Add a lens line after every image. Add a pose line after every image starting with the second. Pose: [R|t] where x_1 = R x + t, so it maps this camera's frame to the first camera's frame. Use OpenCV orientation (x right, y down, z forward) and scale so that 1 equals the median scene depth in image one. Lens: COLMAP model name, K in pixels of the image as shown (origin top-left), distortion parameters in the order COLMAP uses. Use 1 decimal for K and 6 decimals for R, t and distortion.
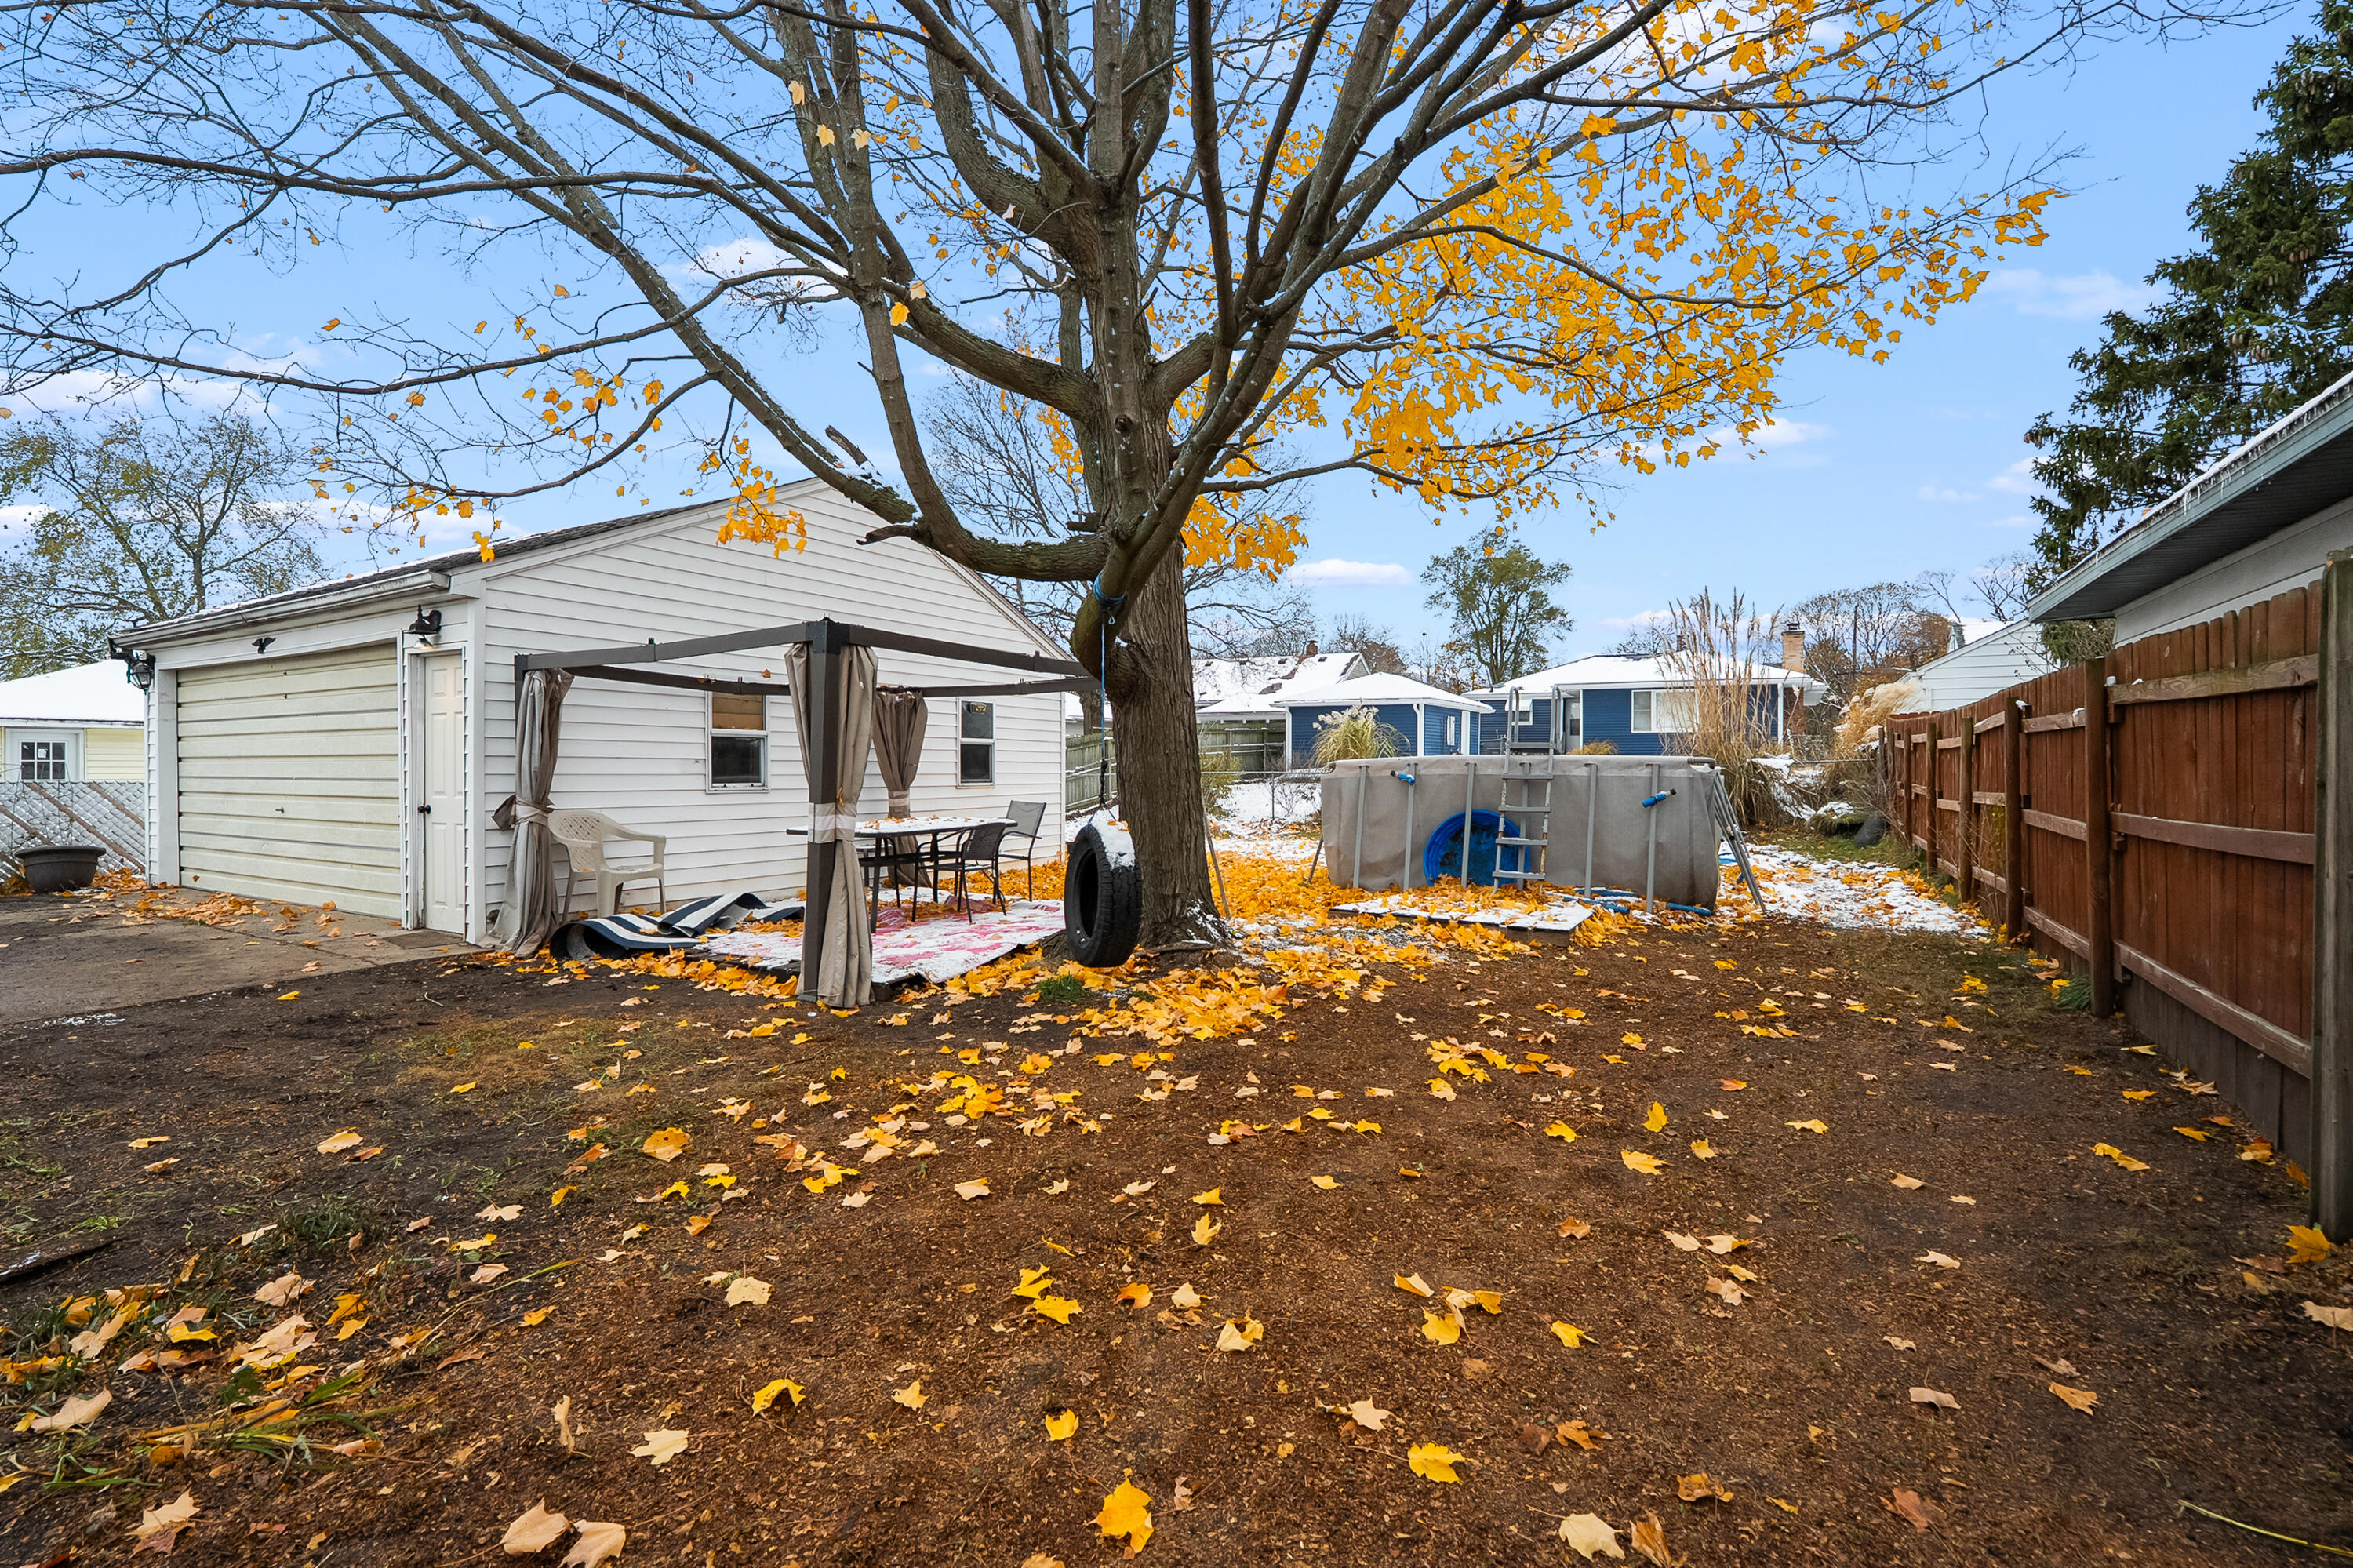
lens RADIAL K [[1055.3, 0, 1171.5], [0, 1055.3, 779.1], [0, 0, 1]] dist [0.000543, 0.000168]
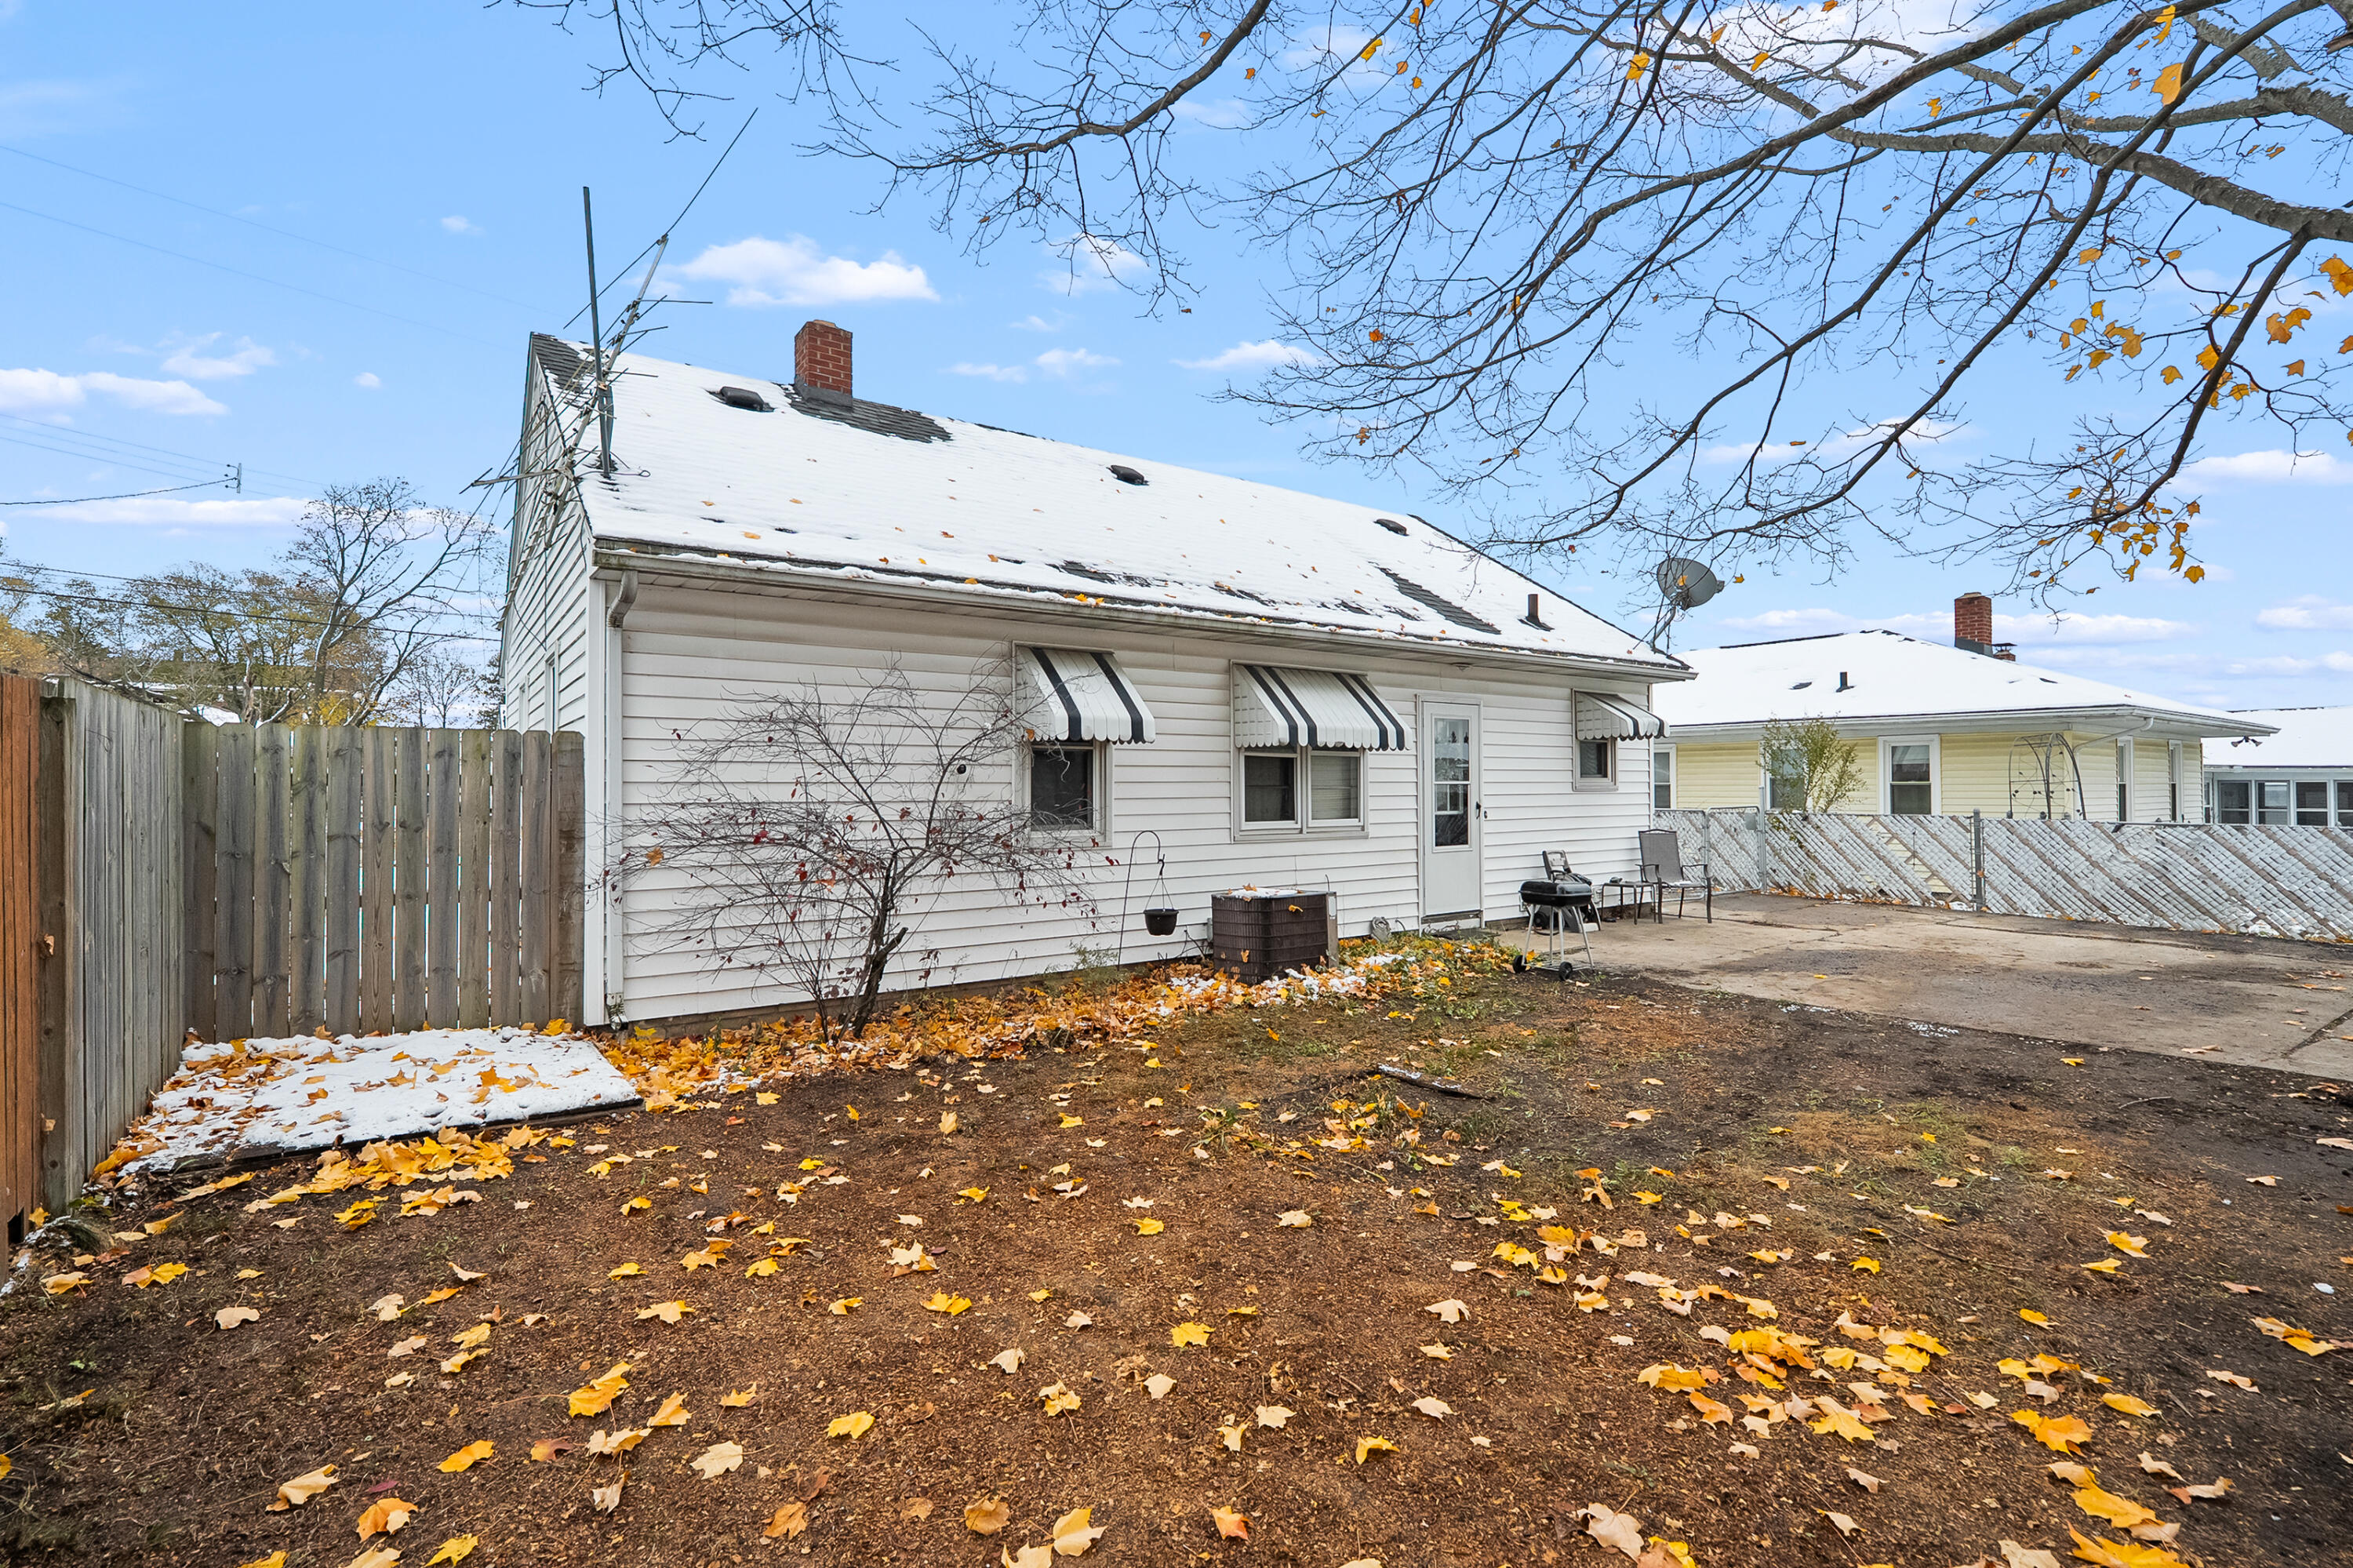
lens RADIAL K [[1055.3, 0, 1174.1], [0, 1055.3, 784.6], [0, 0, 1]] dist [0.000543, 0.000168]
pose [[-0.412688, -0.004133, -0.910863, 0.713548], [-0.005876, 0.999981, -0.001875, -0.073808], [0.910853, 0.004578, -0.412705, 1.057425]]
